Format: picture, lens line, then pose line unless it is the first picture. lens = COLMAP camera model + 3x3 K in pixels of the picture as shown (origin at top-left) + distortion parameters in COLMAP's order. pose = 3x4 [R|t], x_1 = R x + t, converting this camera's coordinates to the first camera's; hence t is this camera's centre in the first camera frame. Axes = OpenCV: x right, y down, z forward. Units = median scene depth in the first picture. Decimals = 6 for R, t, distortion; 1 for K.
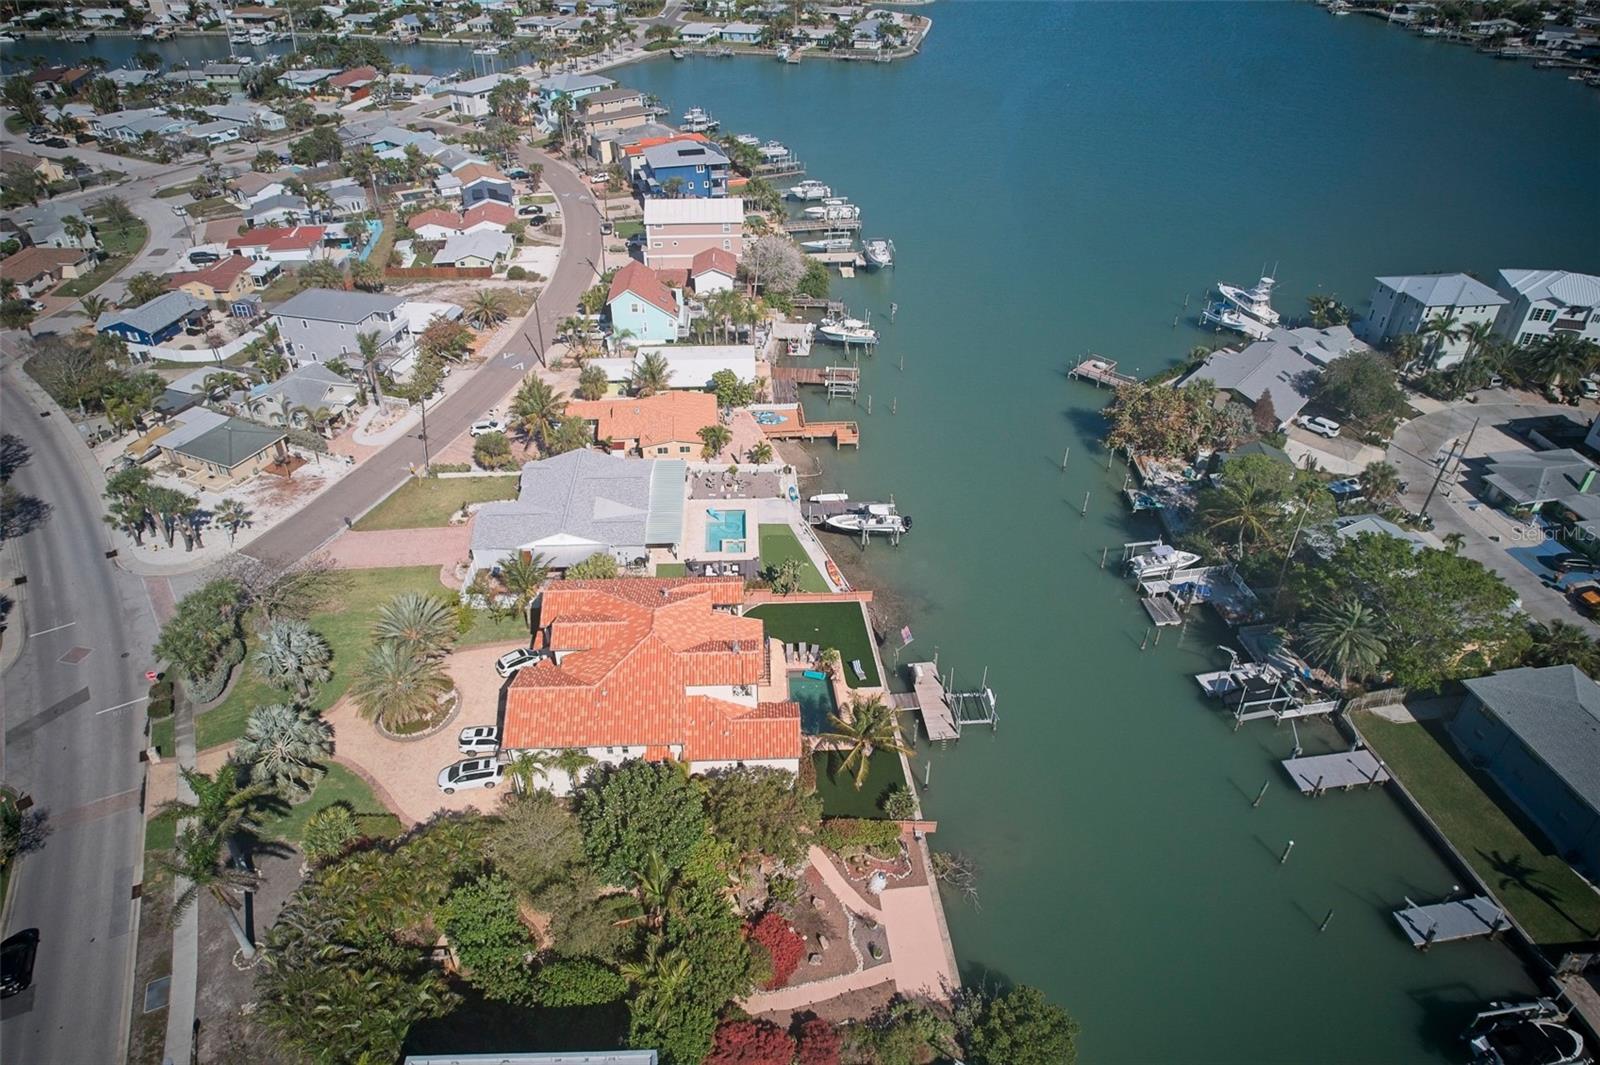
lens RADIAL K [[1021.0, 0, 799.4], [0, 1021.0, 532.8], [0, 0, 1]] dist [-0.075320, 0.070011]
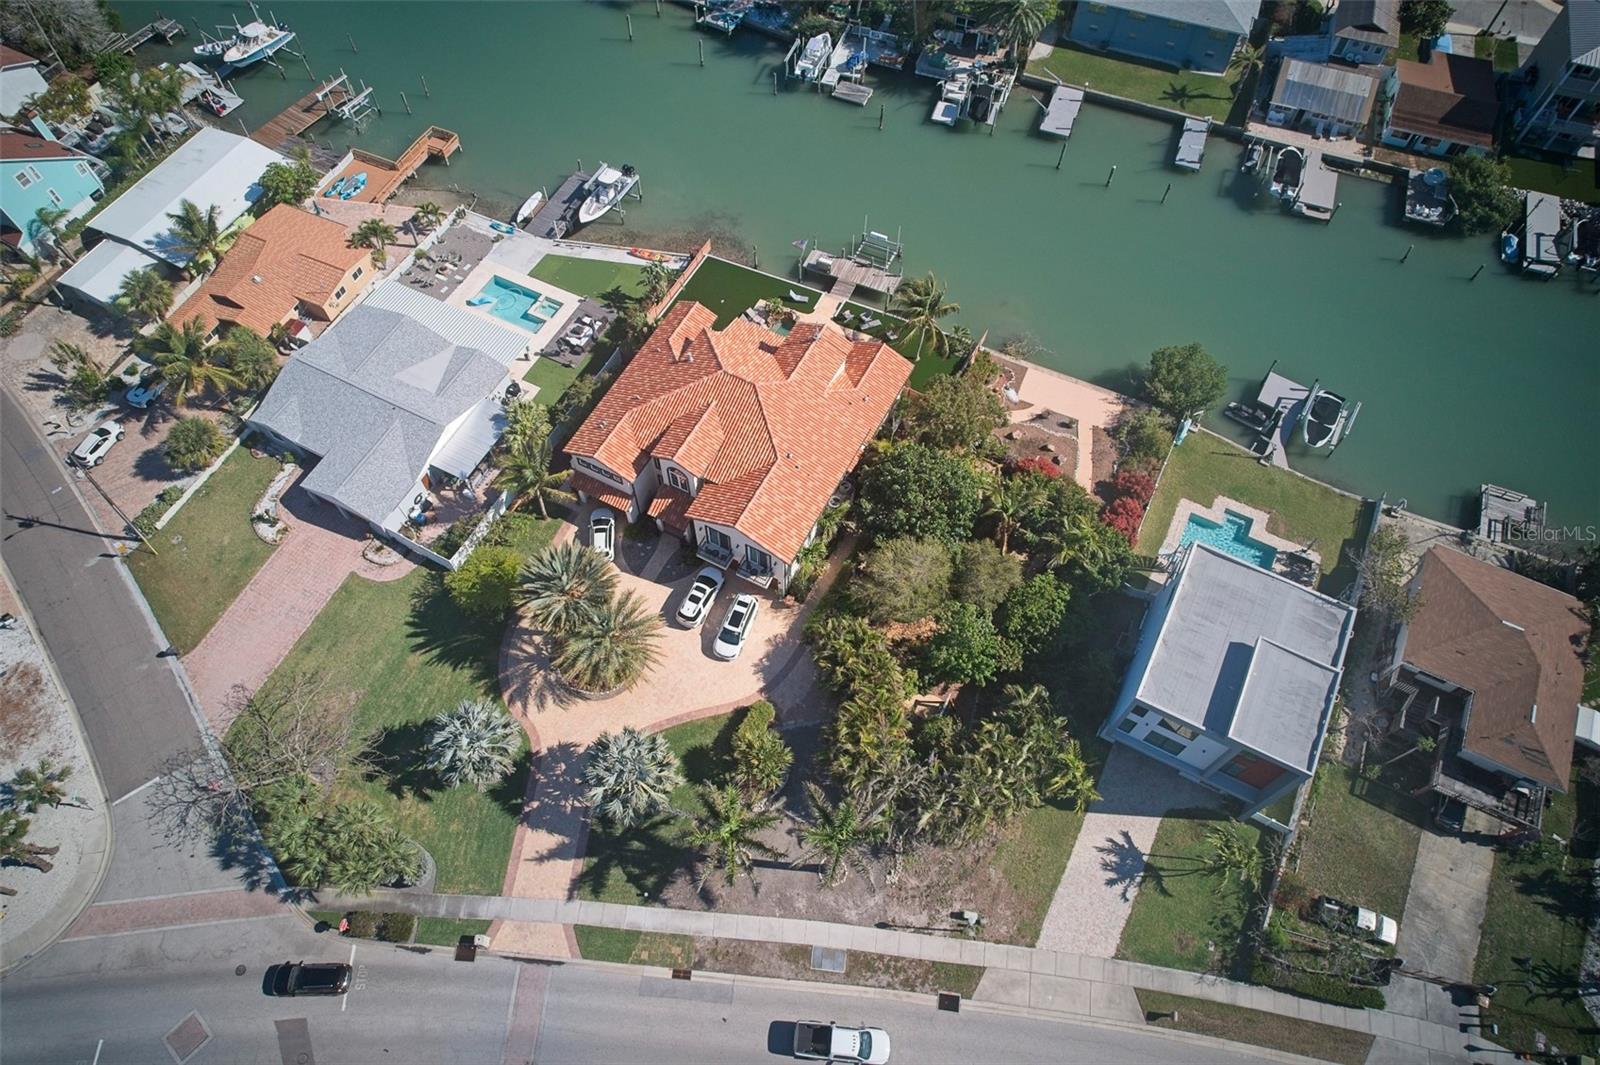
lens RADIAL K [[1021.0, 0, 797.1], [0, 1021.0, 536.9], [0, 0, 1]] dist [-0.075320, 0.070011]
pose [[0.502346, -0.753486, 0.424155, -0.582234], [0.500171, 0.653362, 0.568284, -0.302142], [-0.705321, -0.073325, 0.705086, 0.262609]]
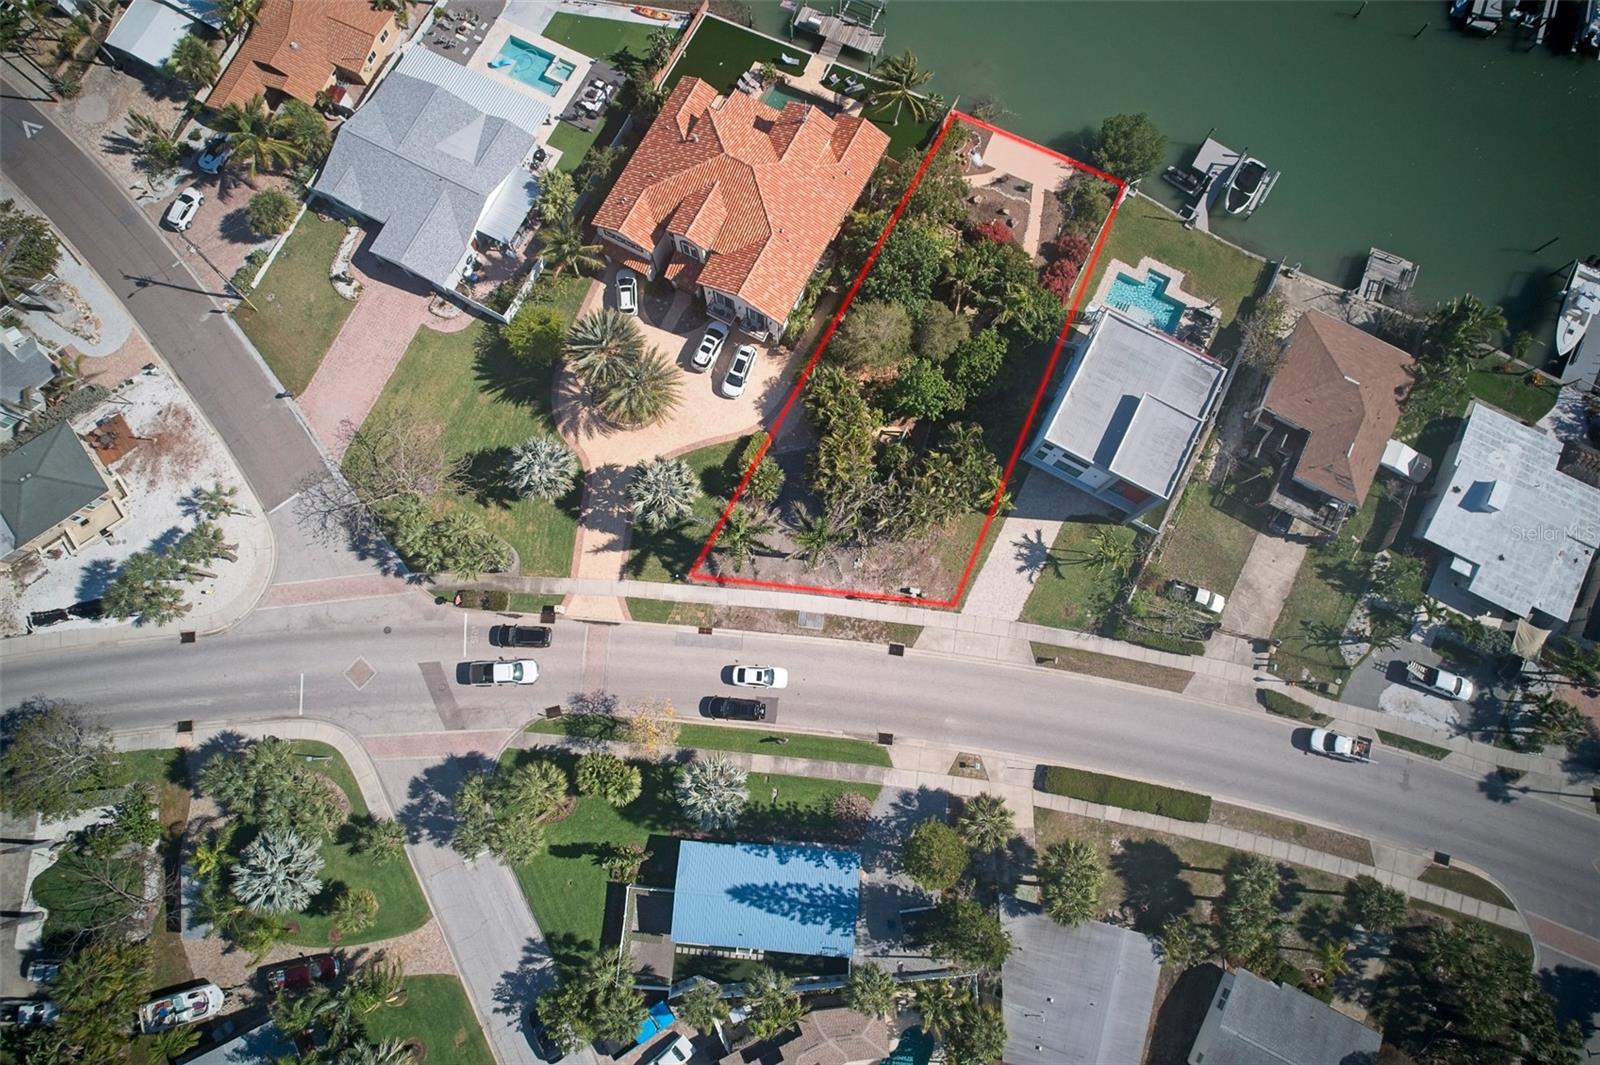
lens RADIAL K [[1038.2, 0, 794.5], [0, 1038.2, 537.0], [0, 0, 1]] dist [-0.065571, 0.052444]
pose [[0.502112, -0.850249, 0.157986, -0.592760], [0.497645, 0.433481, 0.751294, -0.509252], [-0.707271, -0.298613, 0.640779, 0.103666]]
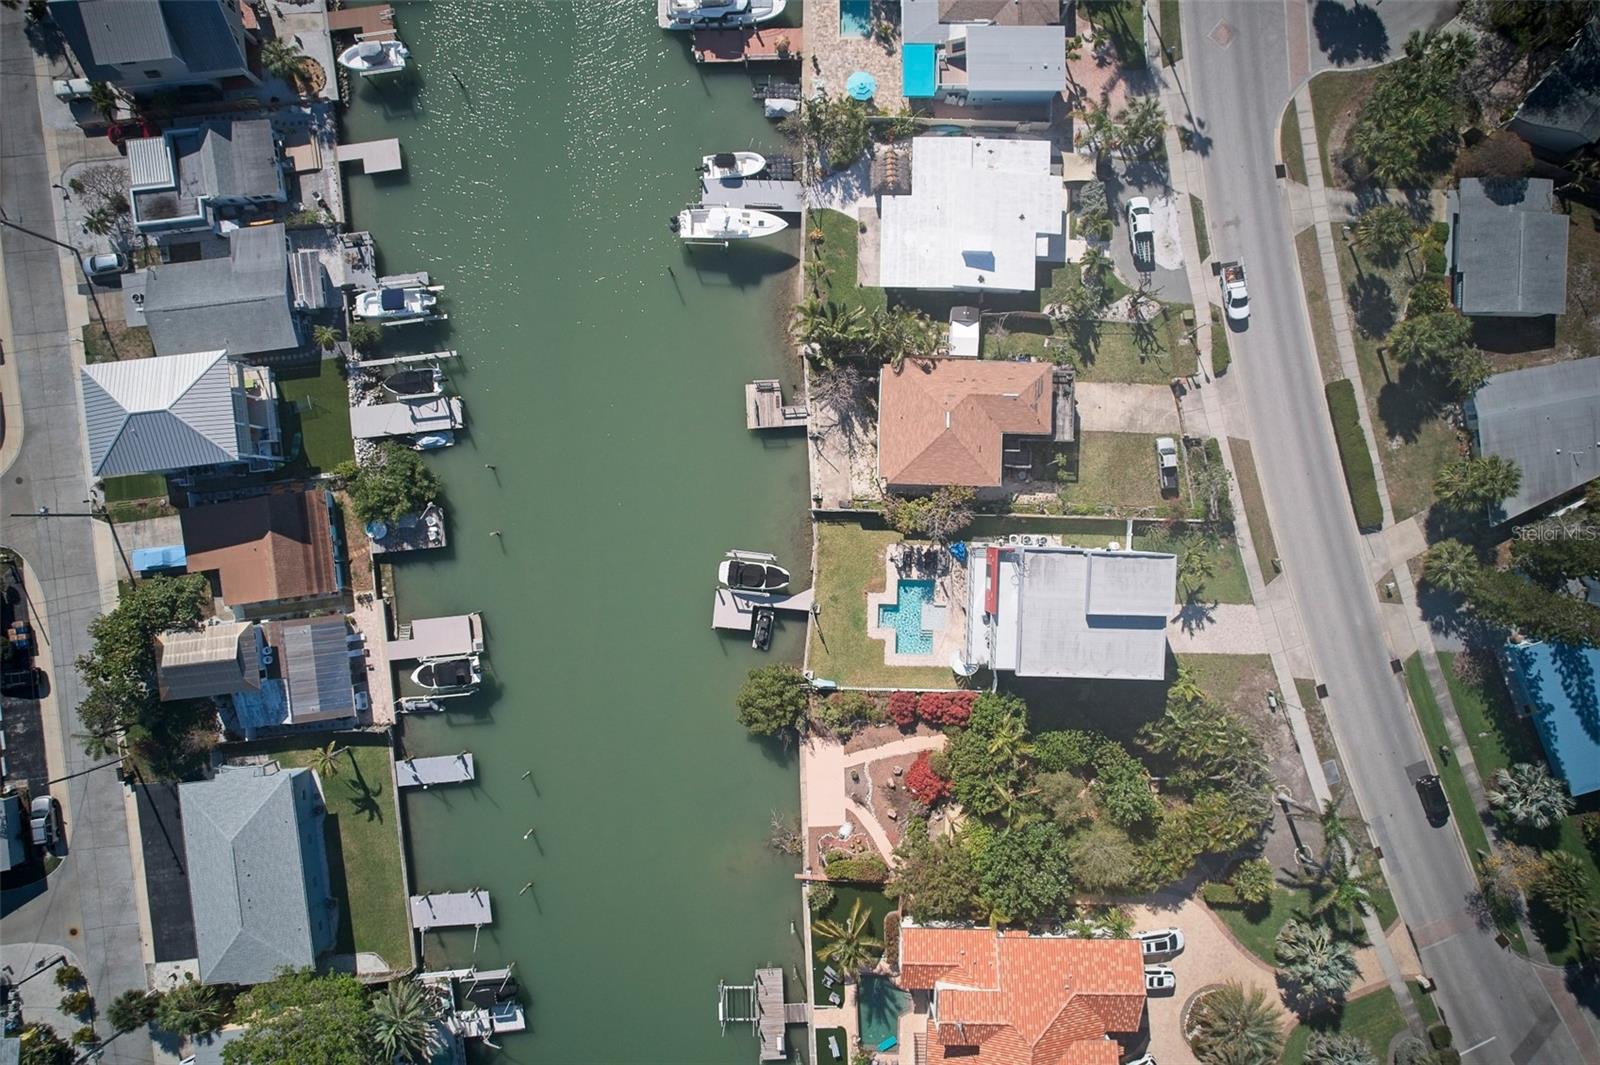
lens RADIAL K [[1021.0, 0, 804.2], [0, 1021.0, 536.6], [0, 0, 1]] dist [-0.075320, 0.070011]
pose [[-0.997325, -0.071380, -0.015734, 0.152923], [0.029517, -0.590236, 0.806691, -0.436431], [-0.066869, 0.804069, 0.590764, -0.097856]]
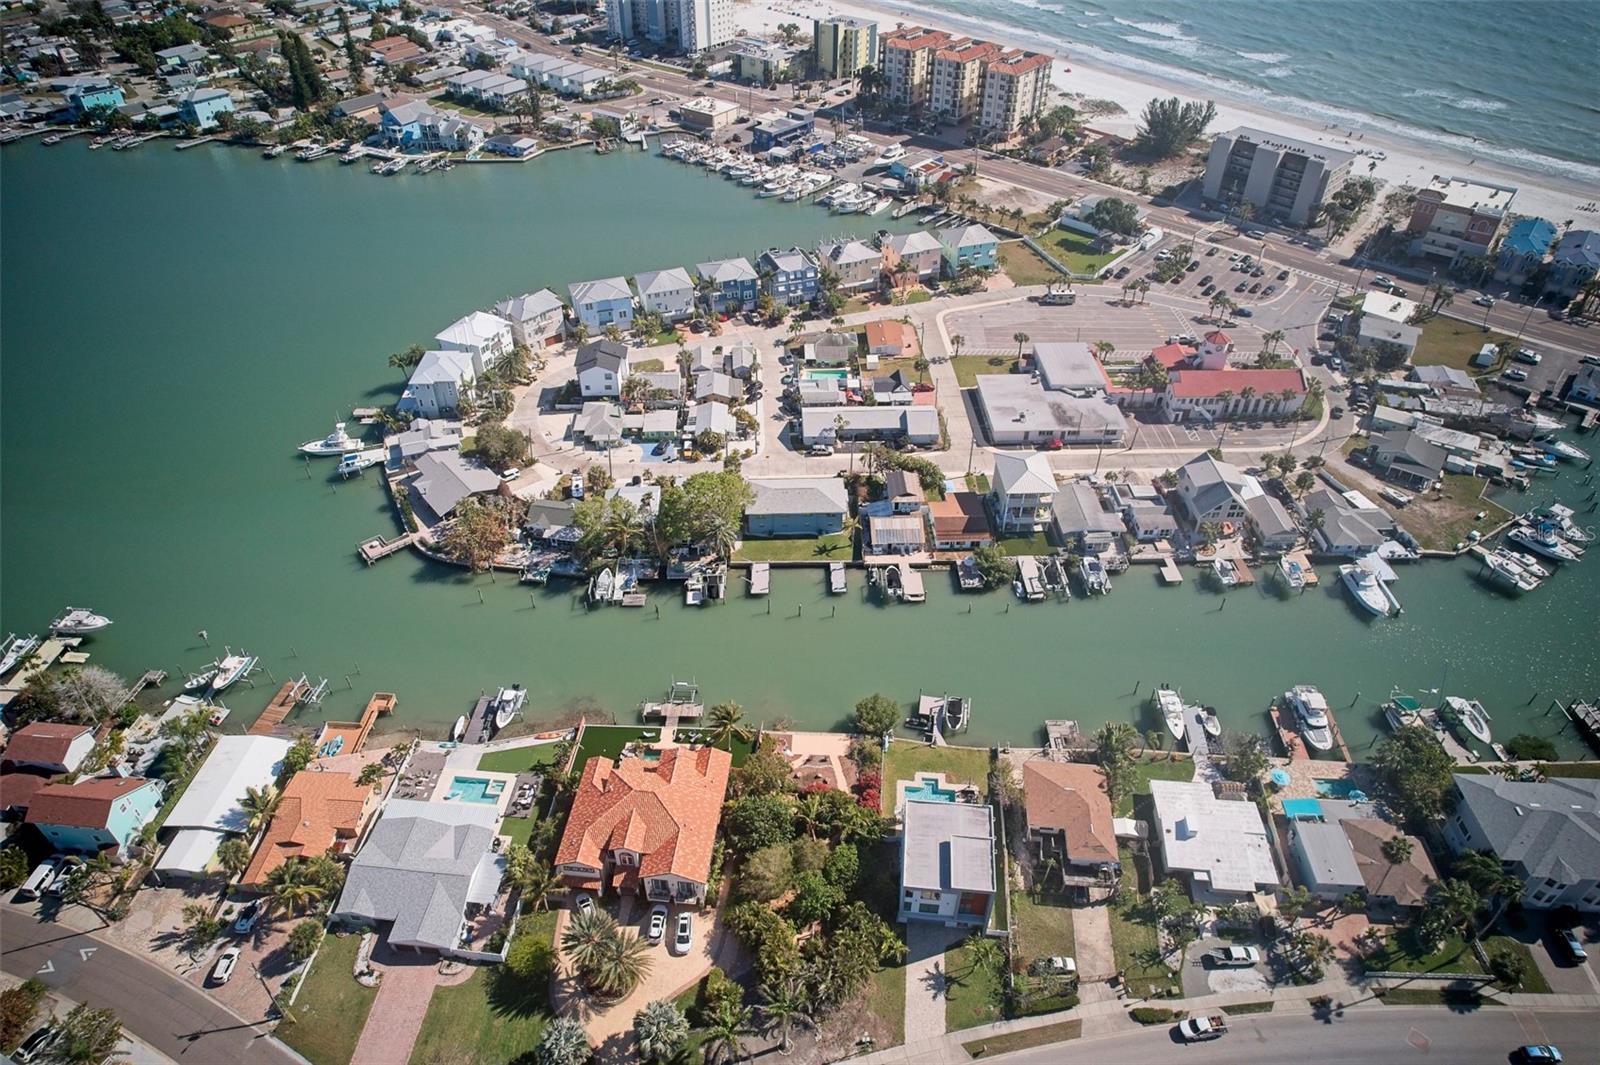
lens RADIAL K [[1021.0, 0, 795.4], [0, 1021.0, 538.4], [0, 0, 1]] dist [-0.075320, 0.070011]
pose [[0.144984, -0.638255, 0.756049, -1.020437], [0.573532, 0.676866, 0.461425, -0.759712], [-0.806251, 0.366719, 0.464195, -0.117792]]
